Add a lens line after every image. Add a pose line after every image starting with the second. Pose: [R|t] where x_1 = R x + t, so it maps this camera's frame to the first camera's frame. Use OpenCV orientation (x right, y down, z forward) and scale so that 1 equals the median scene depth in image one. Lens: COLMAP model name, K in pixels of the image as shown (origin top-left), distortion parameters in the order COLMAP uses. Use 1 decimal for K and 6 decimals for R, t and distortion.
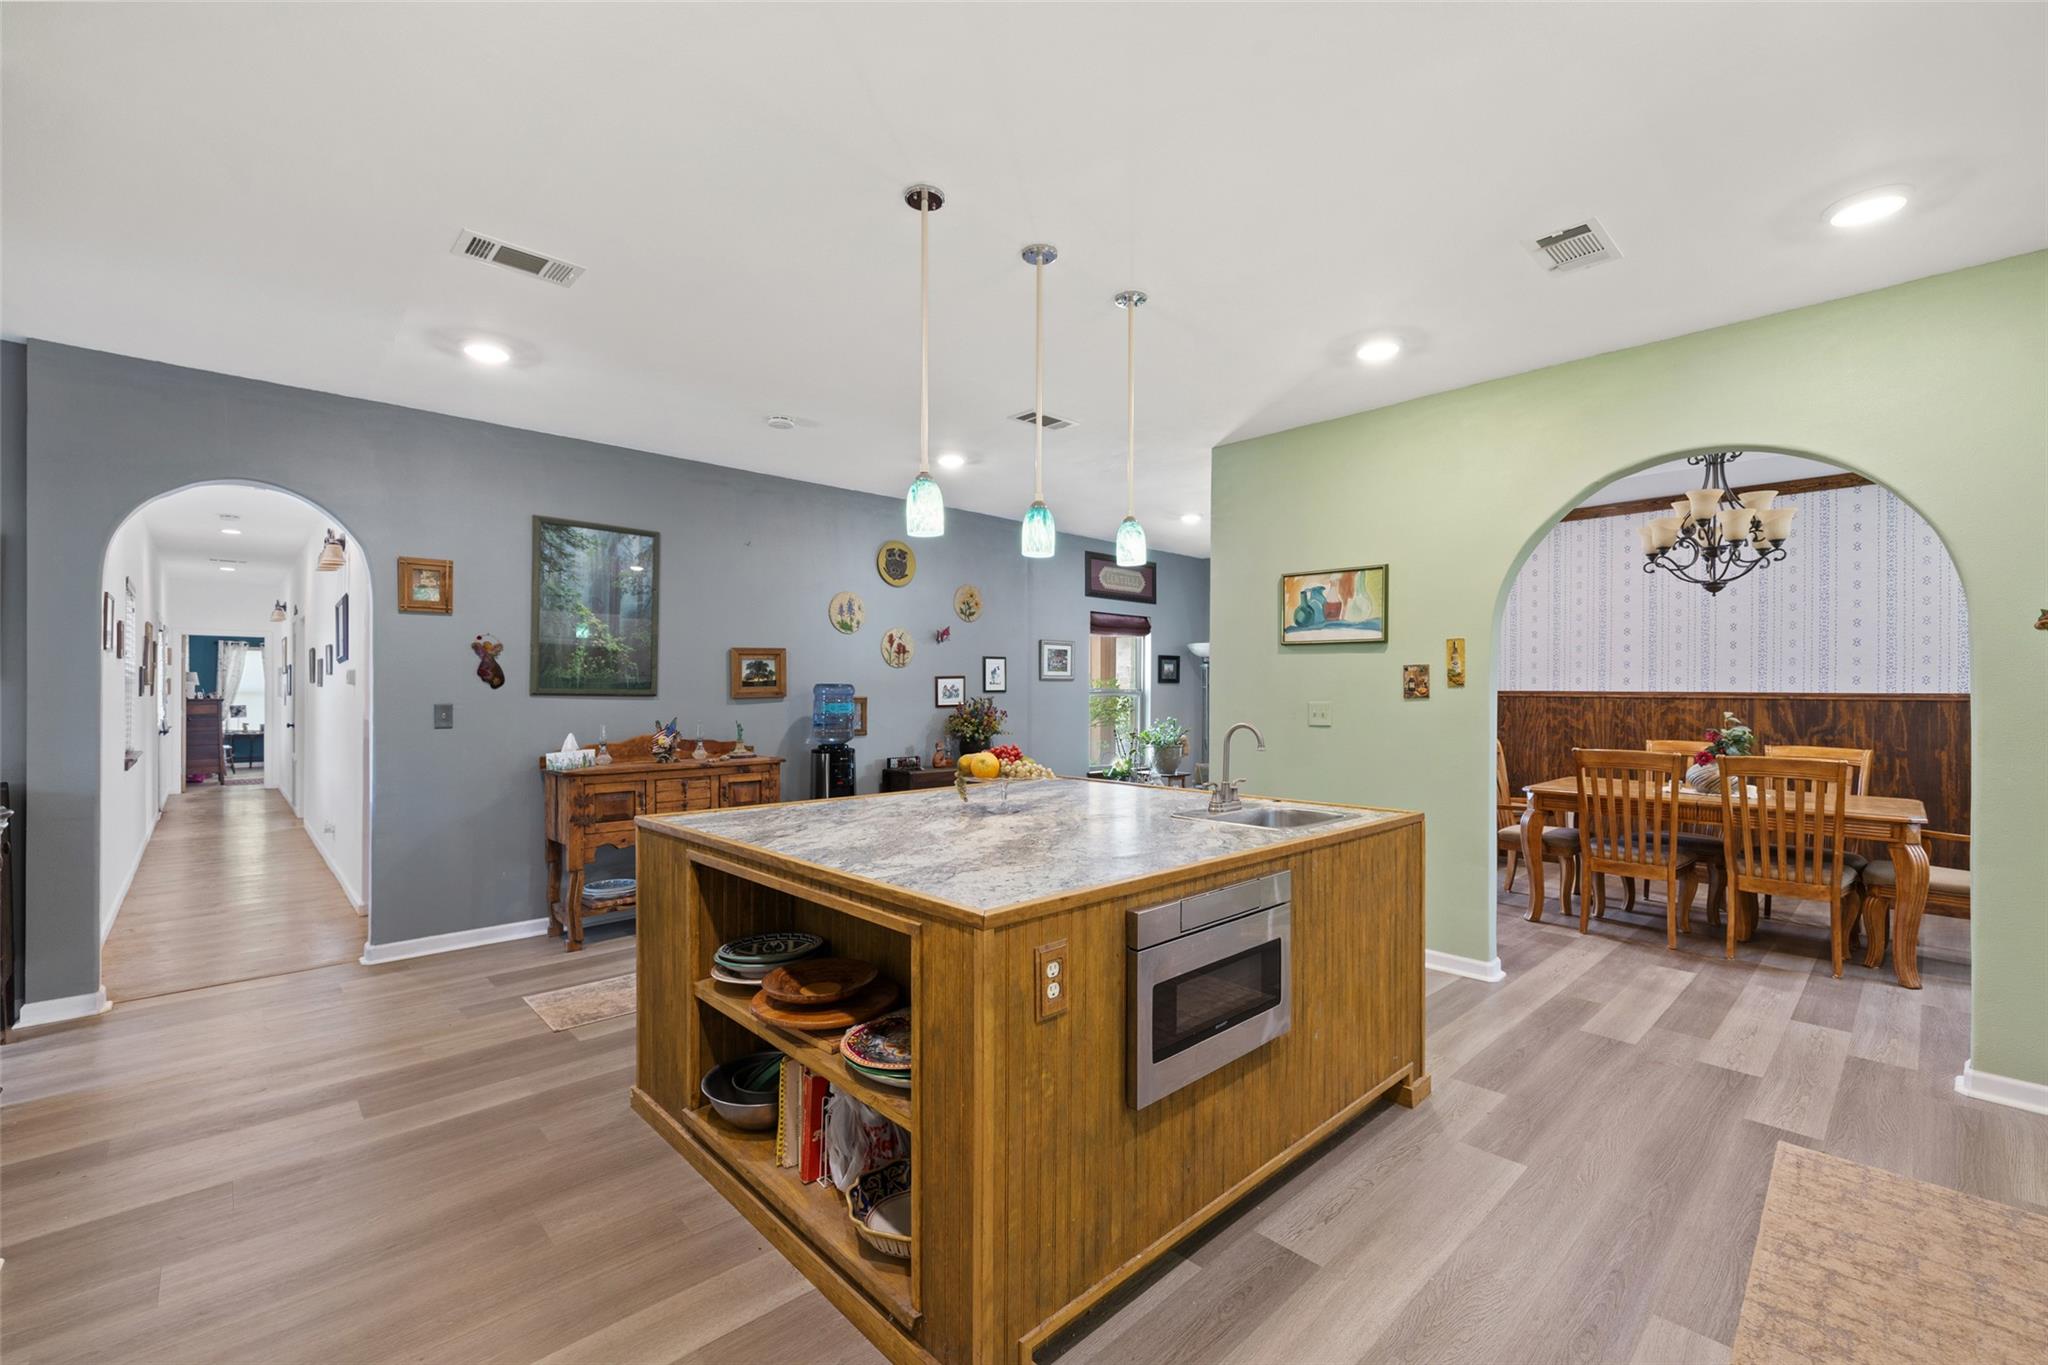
lens RADIAL K [[862.8, 0, 1020.1], [0, 862.8, 698.9], [0, 0, 1]] dist [-0.001034, 0.000132]
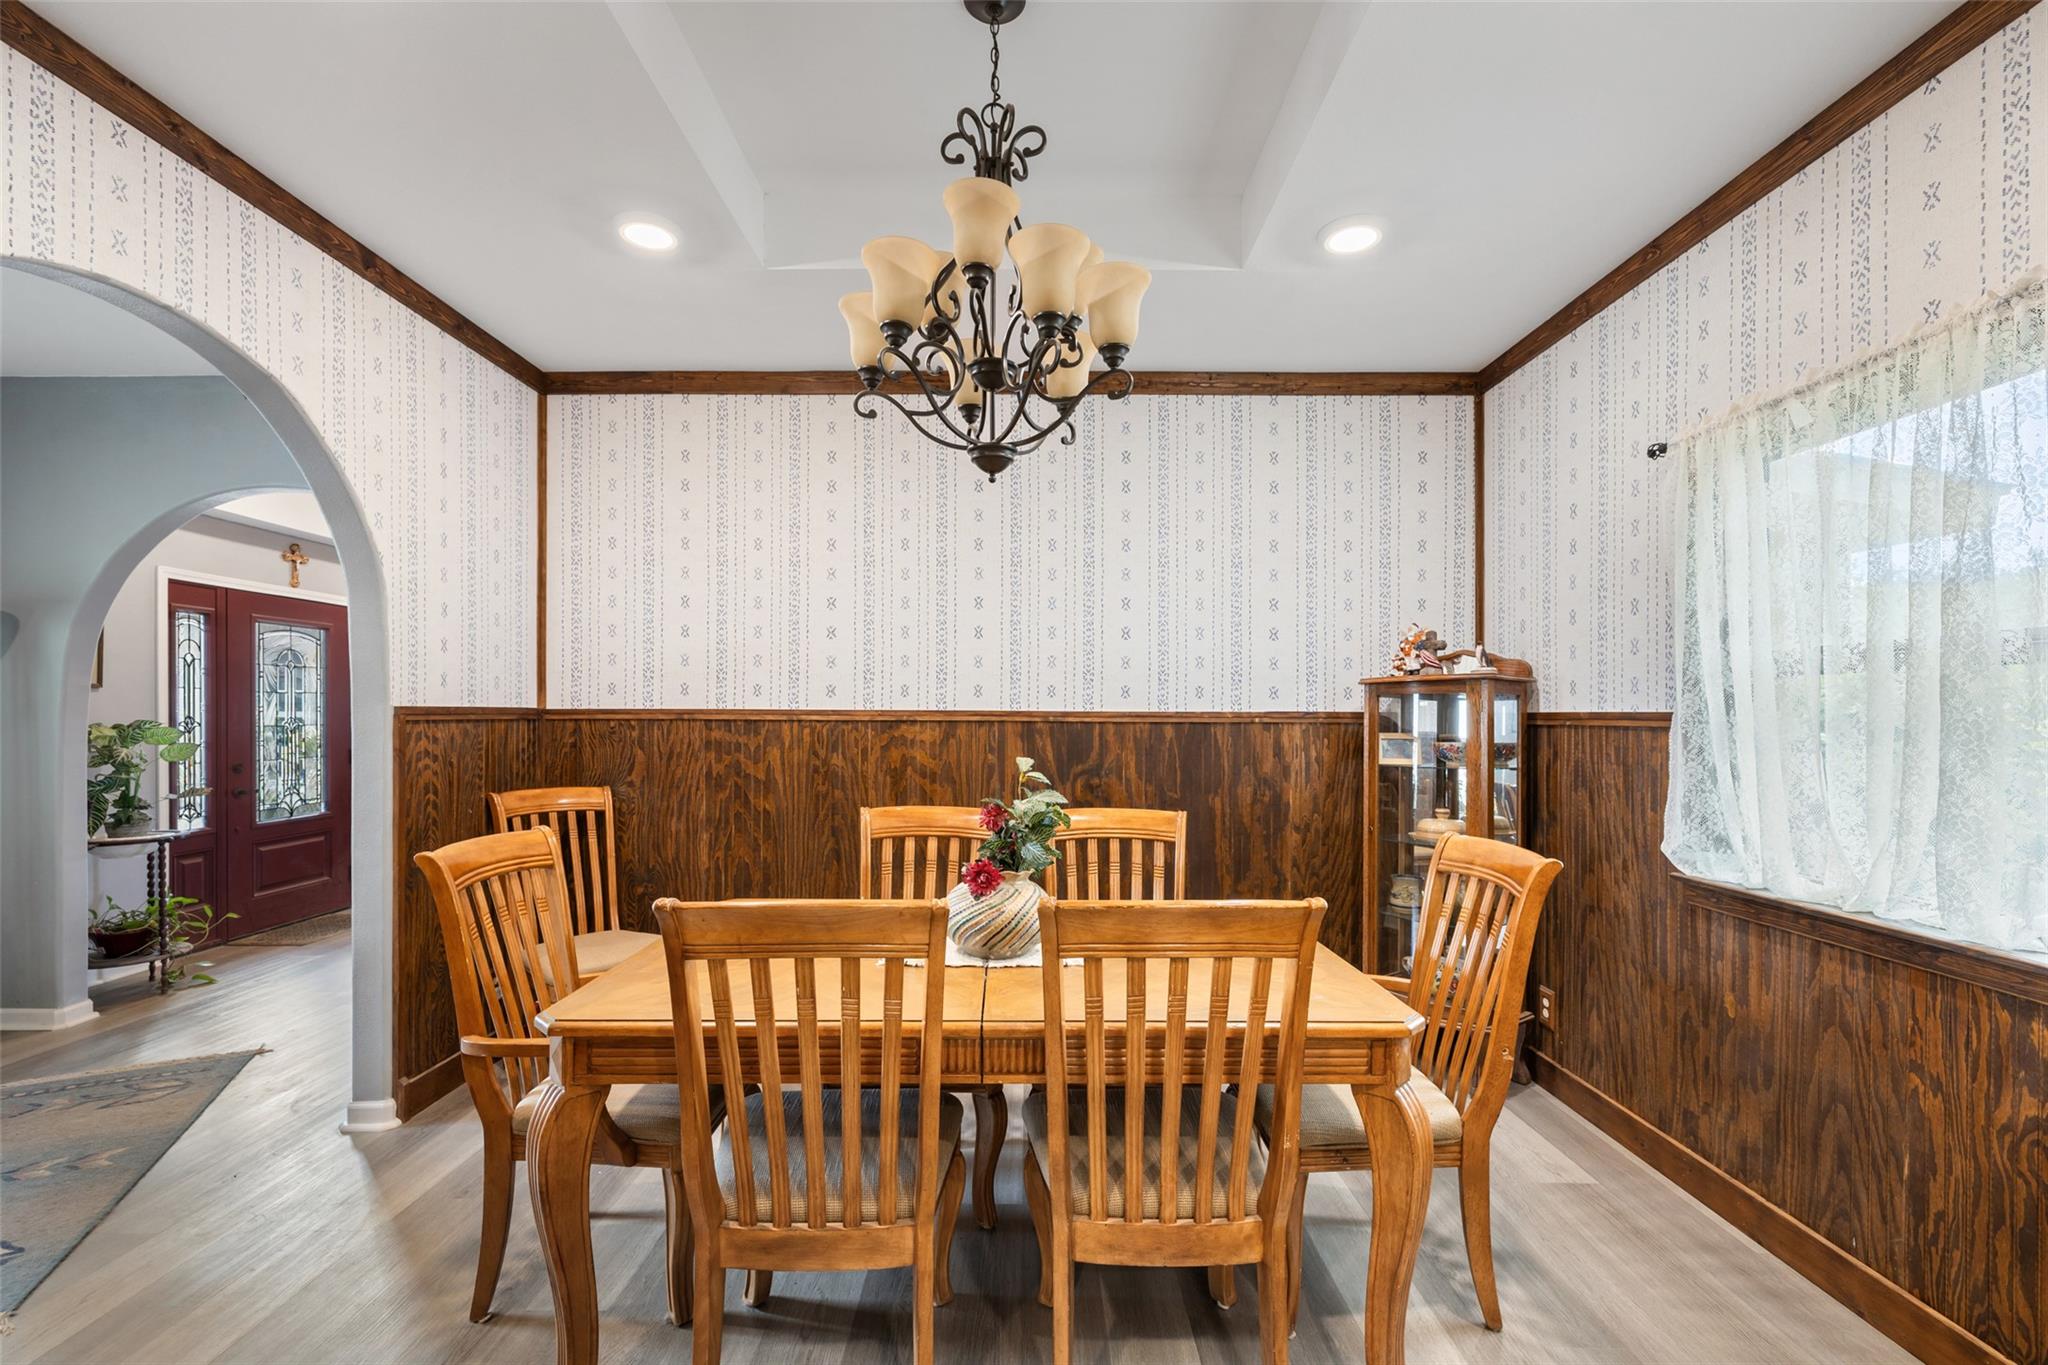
lens RADIAL K [[862.8, 0, 1020.1], [0, 862.8, 698.9], [0, 0, 1]] dist [-0.001034, 0.000132]
pose [[0.688076, 0.009491, 0.725576, 0.449821], [0.007827, 0.999759, -0.020499, -0.003700], [-0.725596, 0.019784, 0.687836, 0.619887]]
